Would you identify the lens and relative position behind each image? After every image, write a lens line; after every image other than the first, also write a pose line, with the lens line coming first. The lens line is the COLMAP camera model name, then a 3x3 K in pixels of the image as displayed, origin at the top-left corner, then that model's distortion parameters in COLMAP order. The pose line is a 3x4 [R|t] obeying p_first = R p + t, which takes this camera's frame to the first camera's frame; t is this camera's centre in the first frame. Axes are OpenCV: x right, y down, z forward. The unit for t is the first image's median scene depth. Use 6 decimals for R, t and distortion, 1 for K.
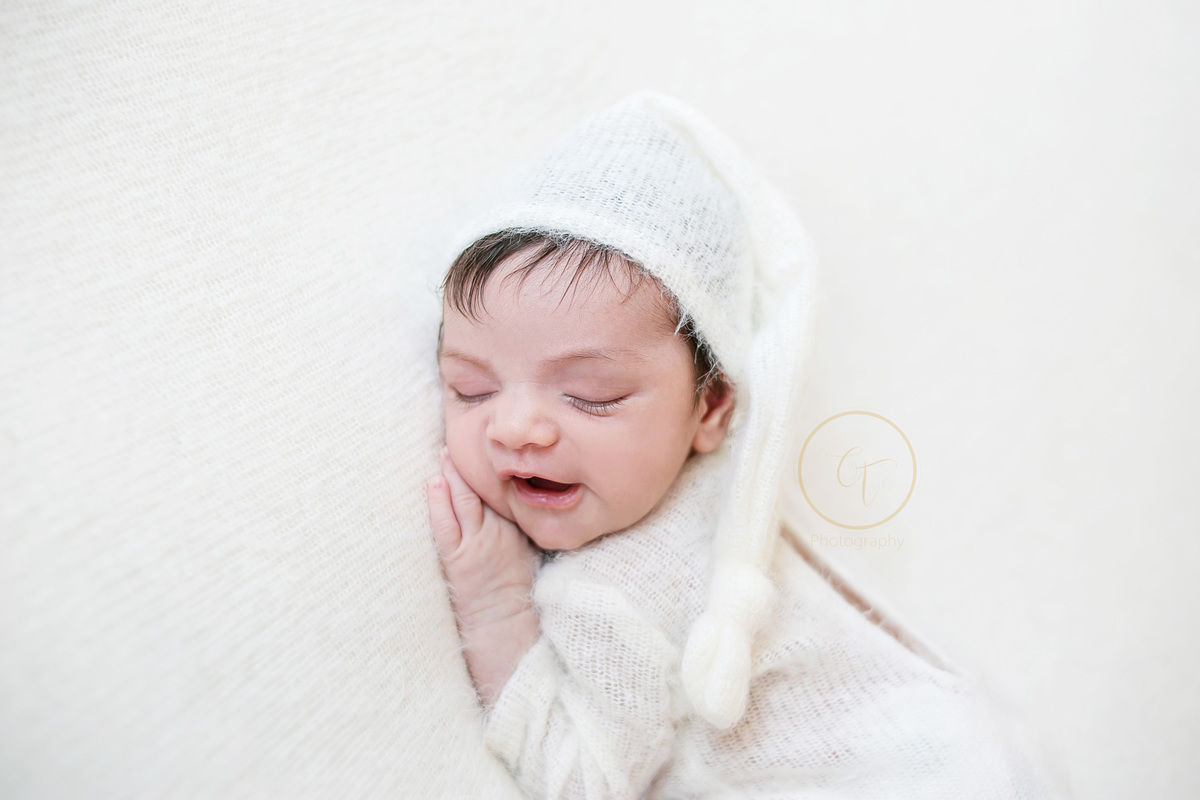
lens RADIAL K [[1233.5, 0, 602.8], [0, 1233.5, 427.4], [0, 0, 1]] dist [-0.140071, 0.030704]
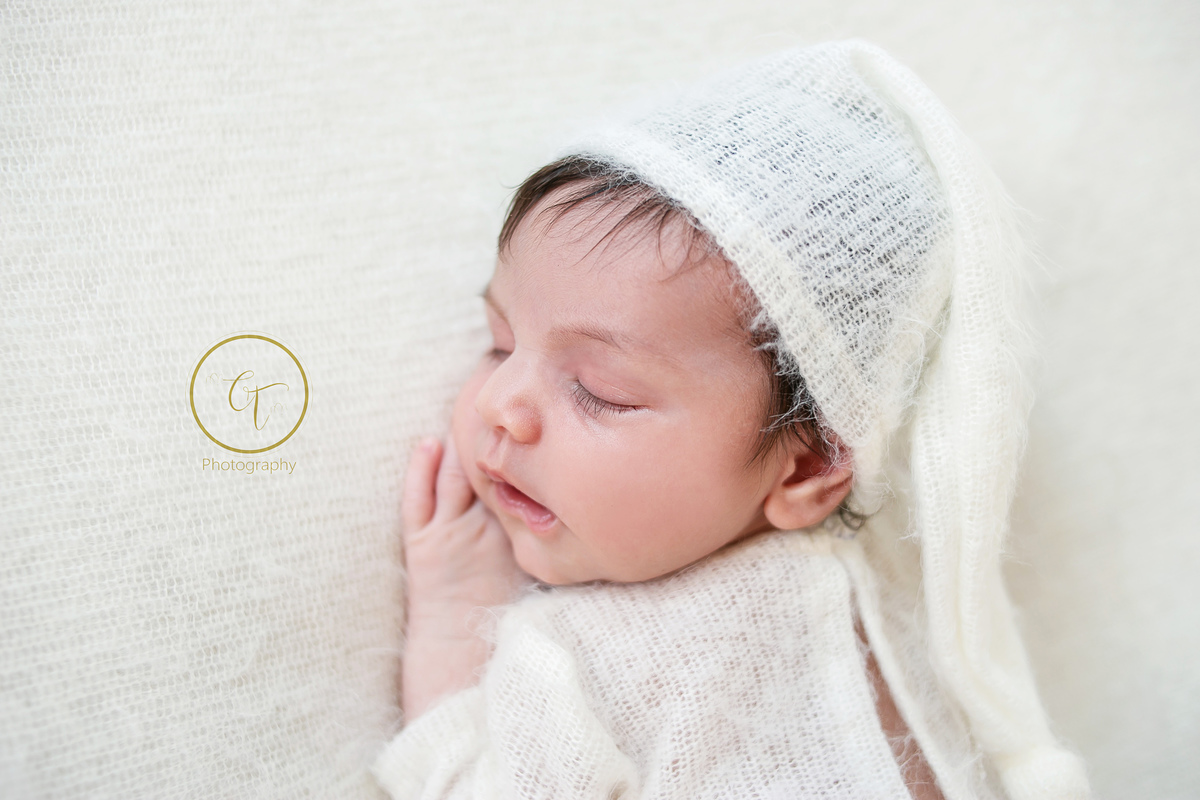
lens RADIAL K [[1233.5, 0, 602.8], [0, 1233.5, 427.4], [0, 0, 1]] dist [-0.140071, 0.030704]
pose [[0.849840, 0.304443, -0.430216, 0.308608], [-0.308037, 0.949269, 0.063262, -0.053046], [0.427650, 0.078759, 0.900507, 0.338359]]
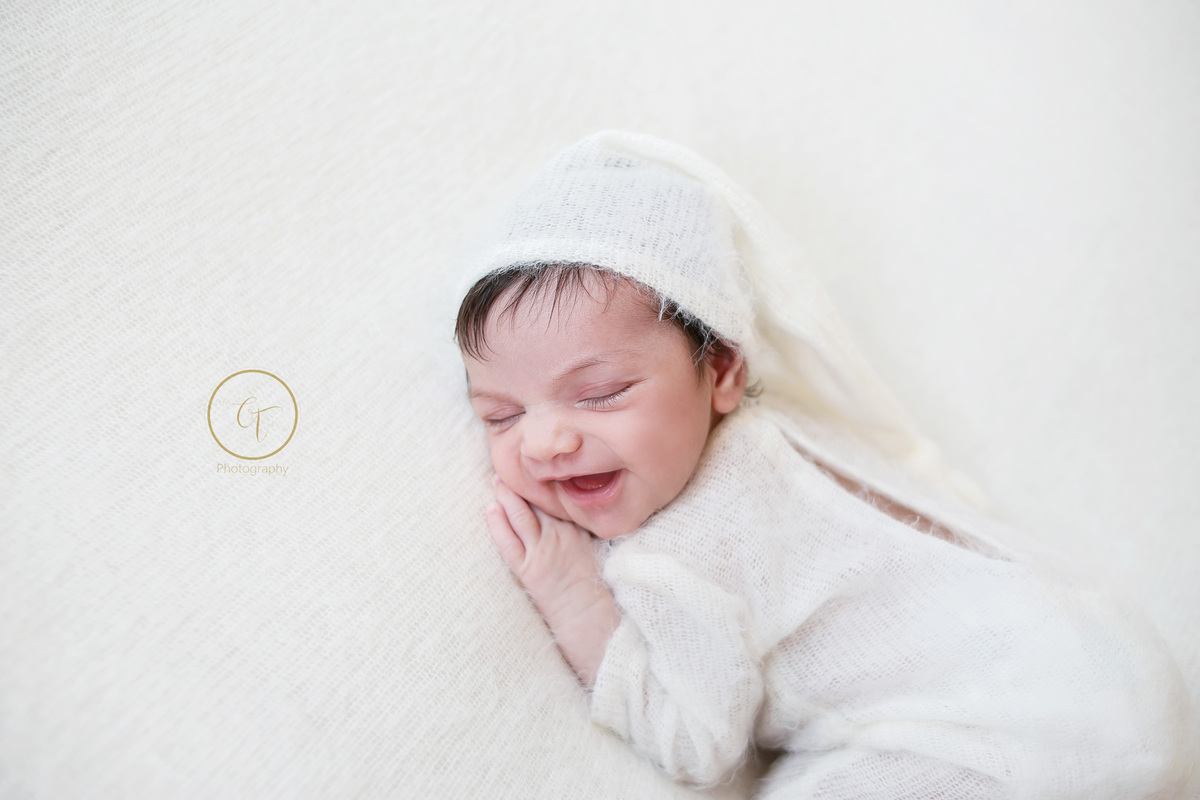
lens RADIAL K [[1233.5, 0, 602.8], [0, 1233.5, 427.4], [0, 0, 1]] dist [-0.140071, 0.030704]
pose [[0.951849, -0.257162, -0.166883, 0.170964], [0.260460, 0.965482, -0.002199, 0.003773], [0.161688, -0.041373, 0.985974, -0.094060]]
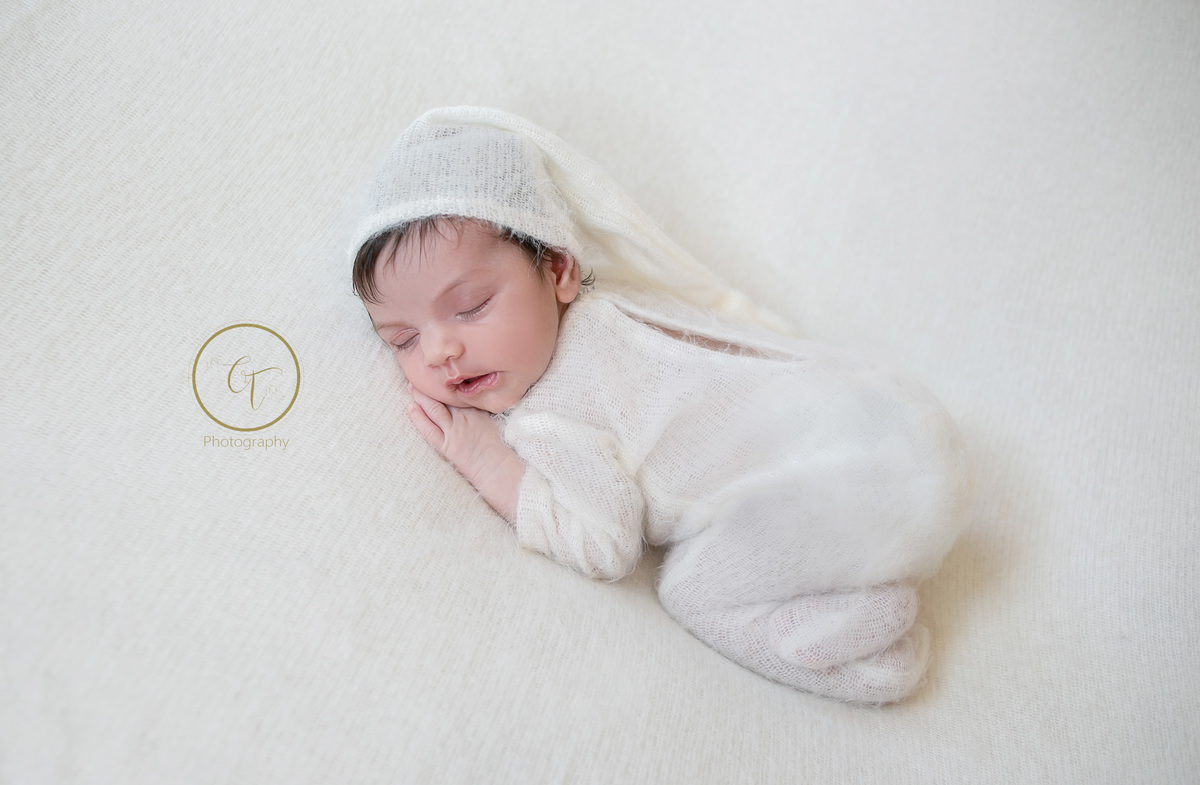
lens RADIAL K [[1486.3, 0, 600.0], [0, 1486.3, 392.5], [0, 0, 1]] dist [0.066835, -0.718475]
pose [[0.877704, -0.462960, -0.123711, 0.304882], [0.469117, 0.882792, 0.024645, 0.094059], [0.097801, -0.079666, 0.992012, -0.791837]]
